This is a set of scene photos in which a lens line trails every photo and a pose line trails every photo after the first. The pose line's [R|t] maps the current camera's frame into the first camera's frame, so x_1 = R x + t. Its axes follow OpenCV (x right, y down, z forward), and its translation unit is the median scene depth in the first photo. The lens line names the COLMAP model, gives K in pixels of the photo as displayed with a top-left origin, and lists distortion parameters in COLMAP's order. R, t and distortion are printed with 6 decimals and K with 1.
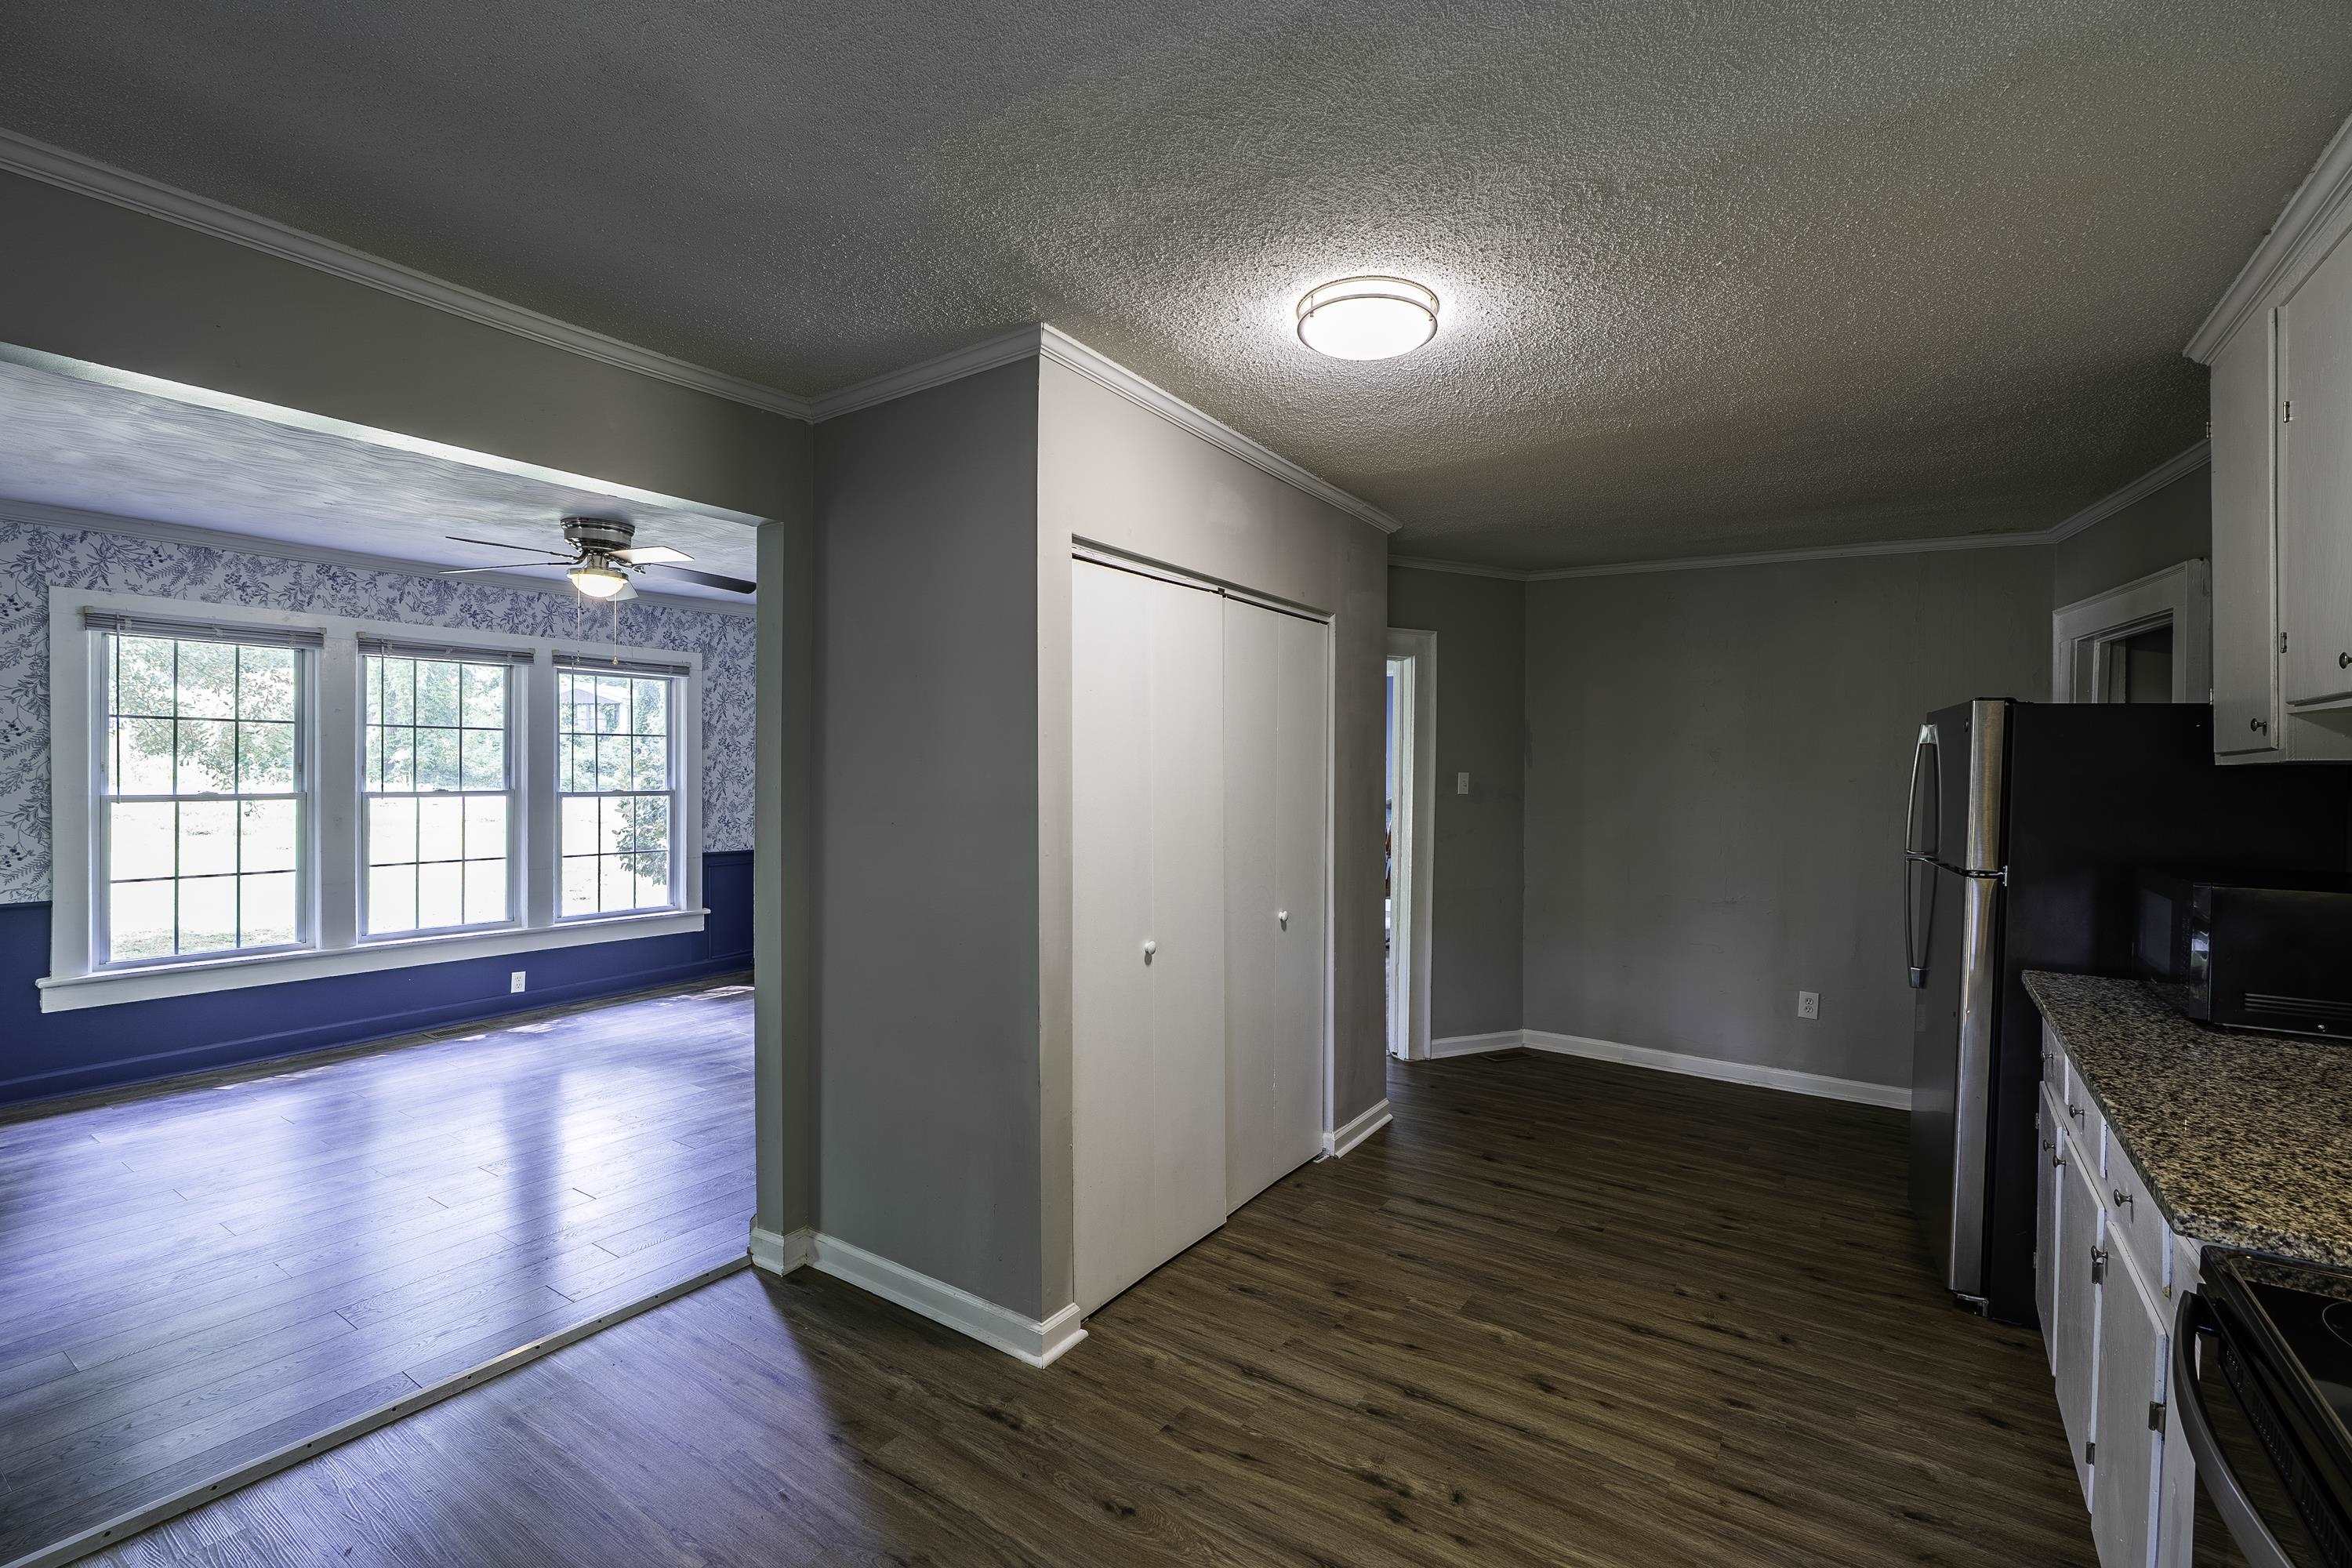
lens RADIAL K [[1064.2, 0, 1176.0], [0, 1064.2, 784.0], [0, 0, 1]] dist [-0.002698, 0.000256]
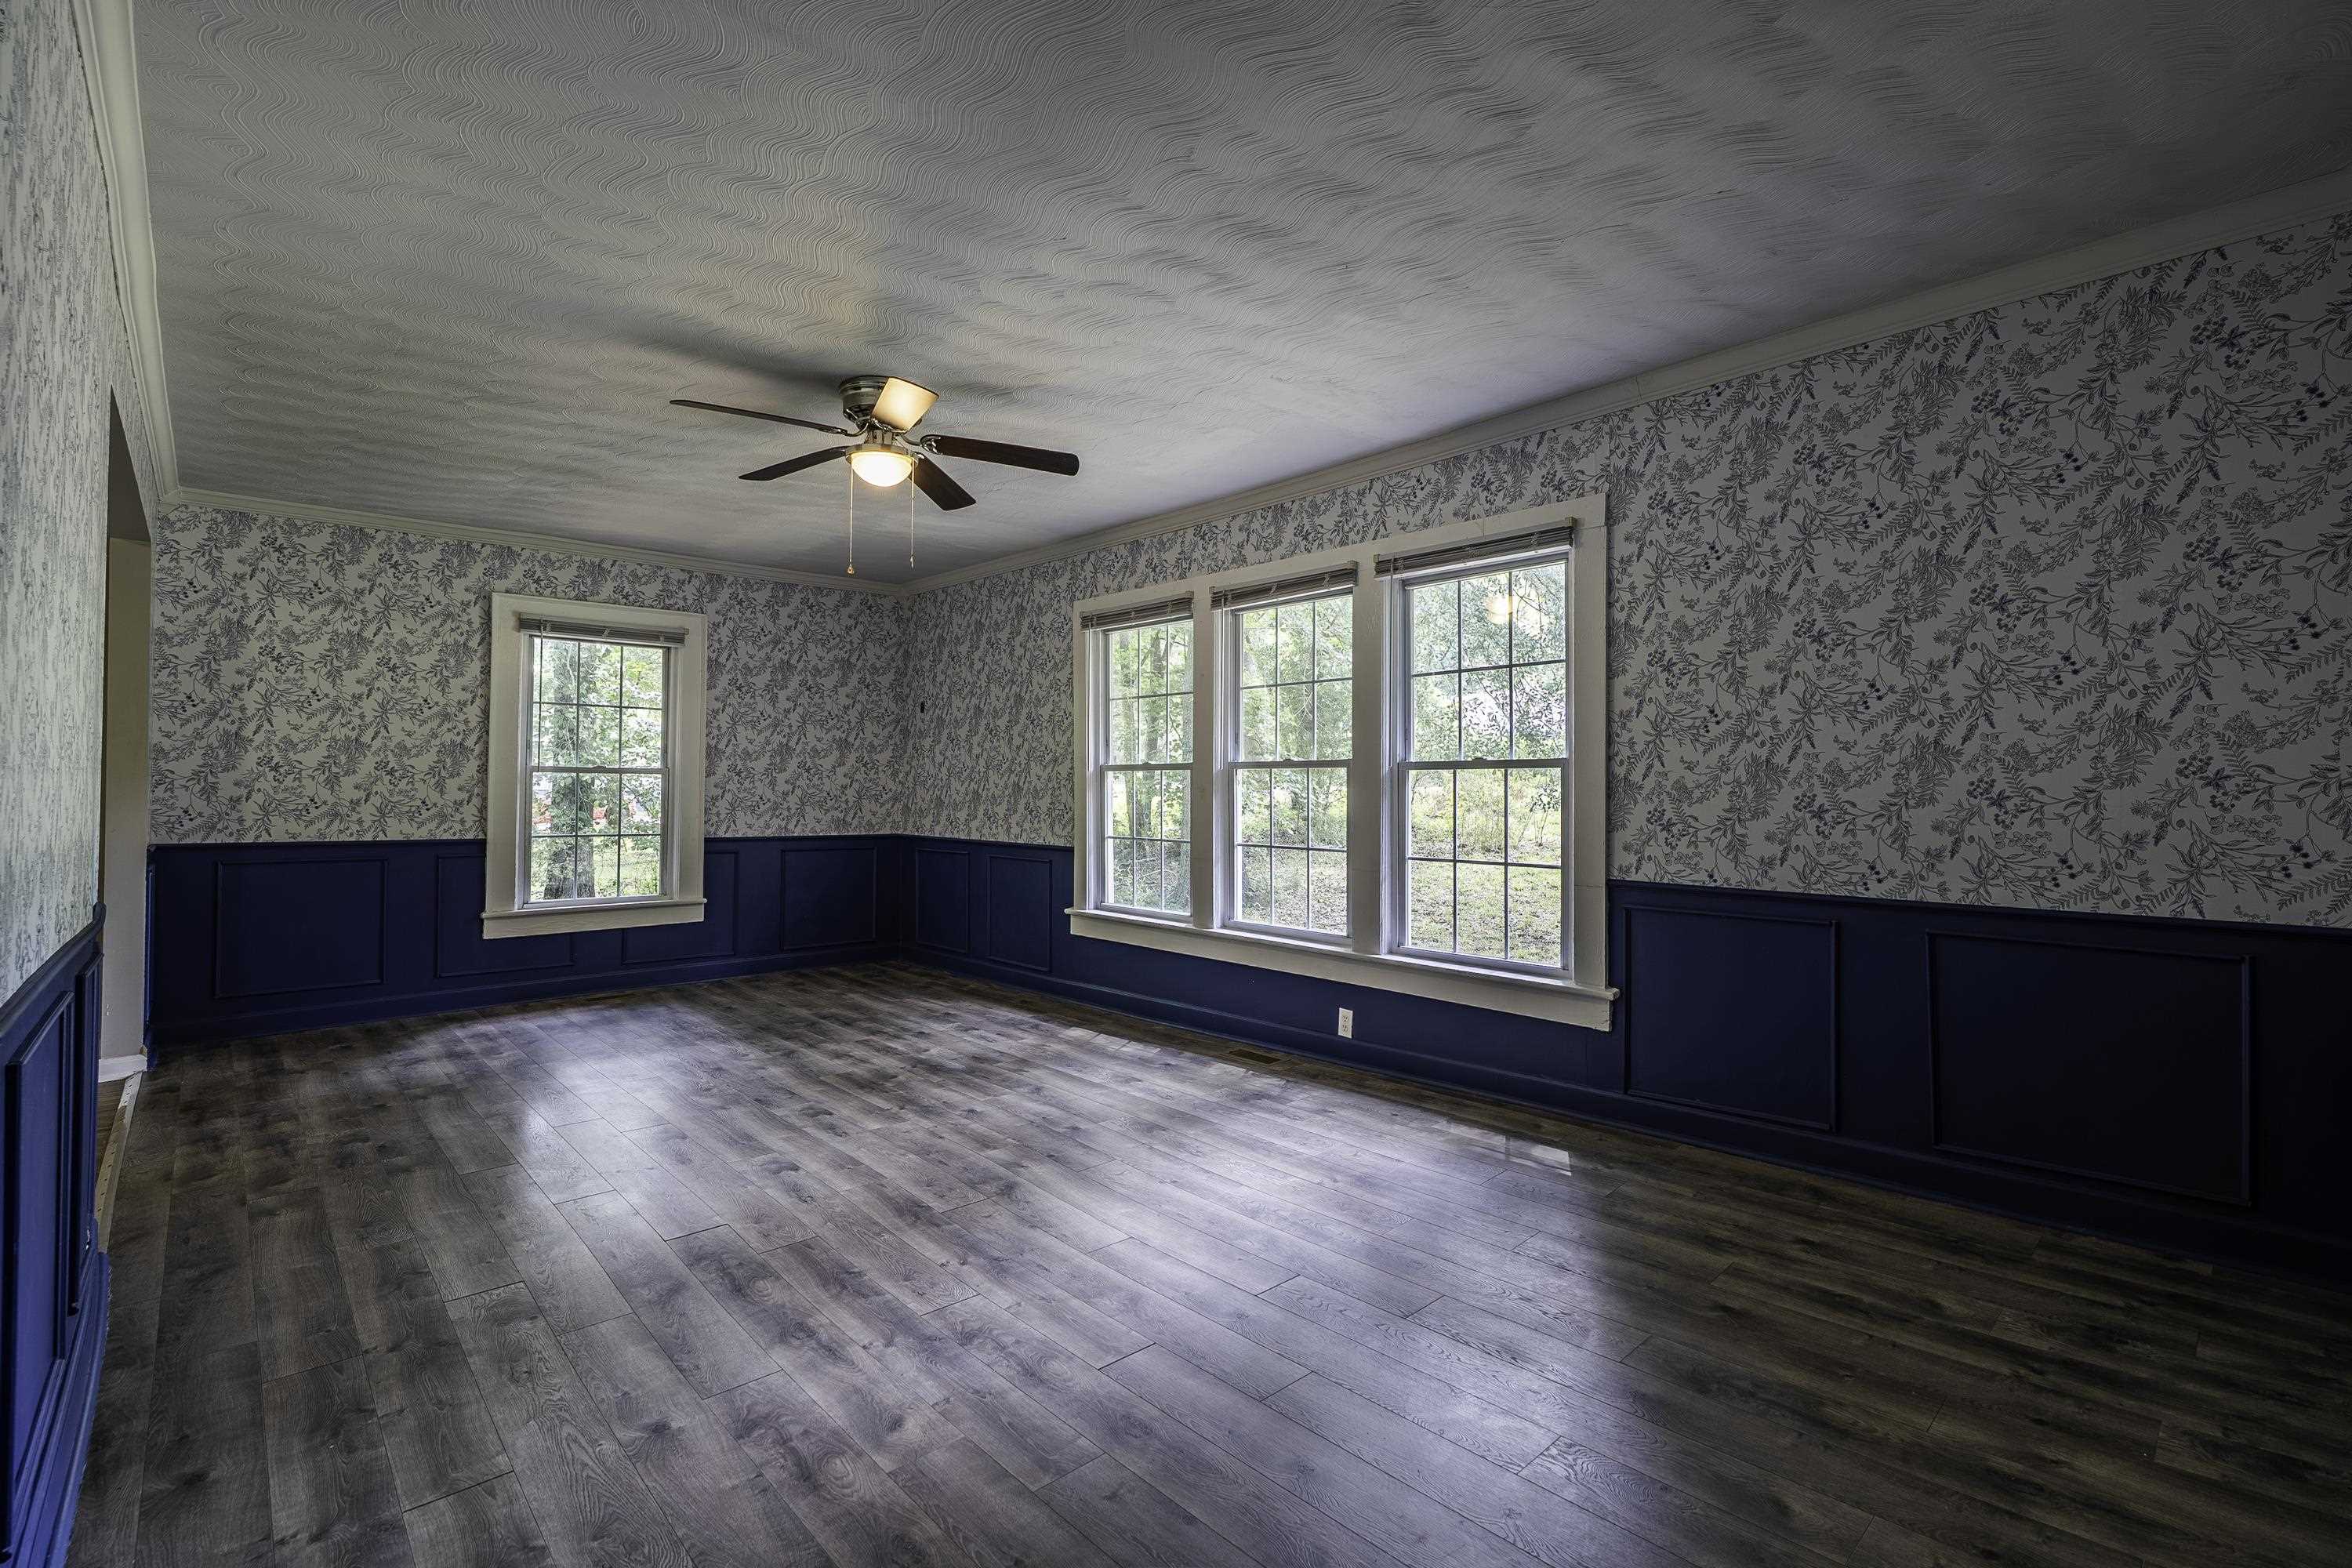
lens RADIAL K [[1064.2, 0, 1176.0], [0, 1064.2, 784.0], [0, 0, 1]] dist [-0.002698, 0.000256]
pose [[-0.223142, -0.002821, -0.974782, 0.234559], [-0.009459, 0.999955, -0.000729, 0.047306], [0.974740, 0.009058, -0.223158, 2.047852]]
